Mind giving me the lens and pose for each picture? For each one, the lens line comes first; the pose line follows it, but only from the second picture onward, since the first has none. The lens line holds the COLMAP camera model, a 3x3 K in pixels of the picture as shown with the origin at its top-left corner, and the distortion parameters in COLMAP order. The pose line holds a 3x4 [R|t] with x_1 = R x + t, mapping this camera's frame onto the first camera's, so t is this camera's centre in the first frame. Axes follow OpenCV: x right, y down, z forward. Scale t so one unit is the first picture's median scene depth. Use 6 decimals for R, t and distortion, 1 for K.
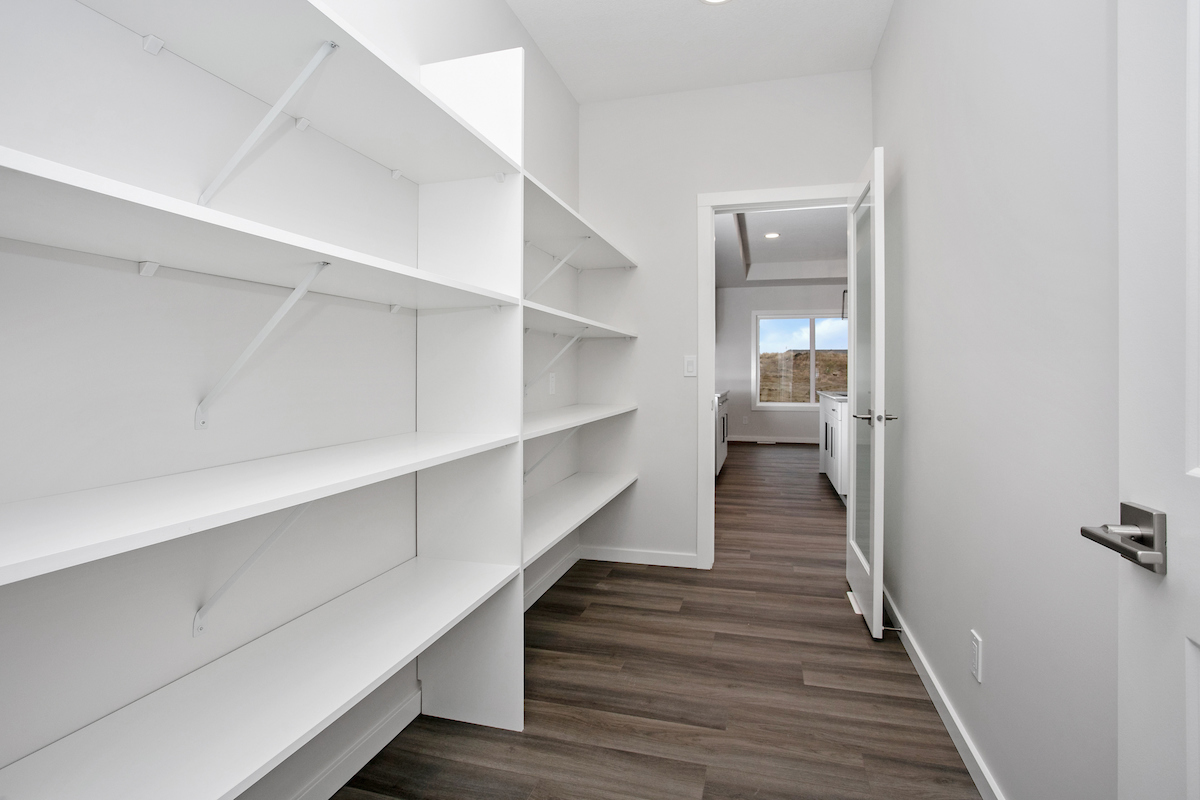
lens RADIAL K [[595.9, 0, 599.1], [0, 595.9, 394.6], [0, 0, 1]] dist [-0.000925, 0.000416]
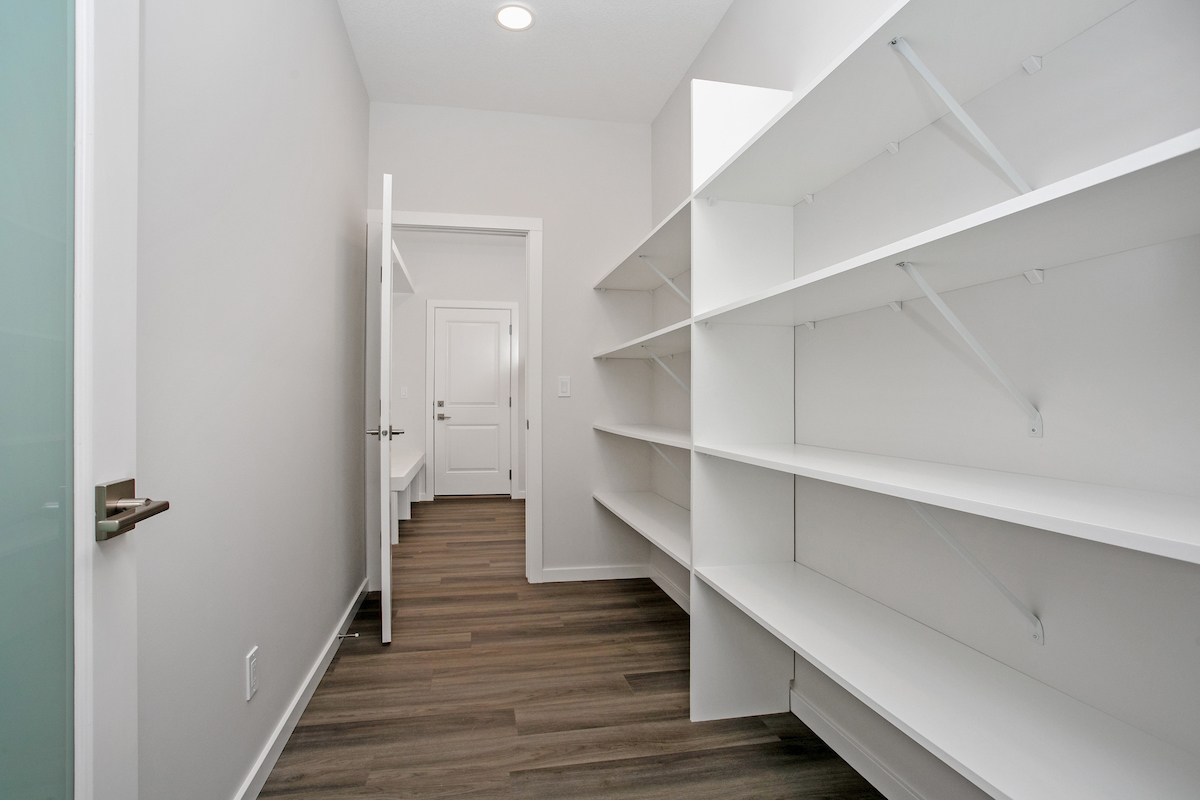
lens RADIAL K [[595.9, 0, 596.1], [0, 595.9, 400.9], [0, 0, 1]] dist [-0.000925, 0.000416]
pose [[-0.883537, -0.006023, -0.468323, 0.549058], [-0.010290, 0.999926, 0.006553, -0.014541], [0.468249, 0.010609, -0.883533, 1.943523]]
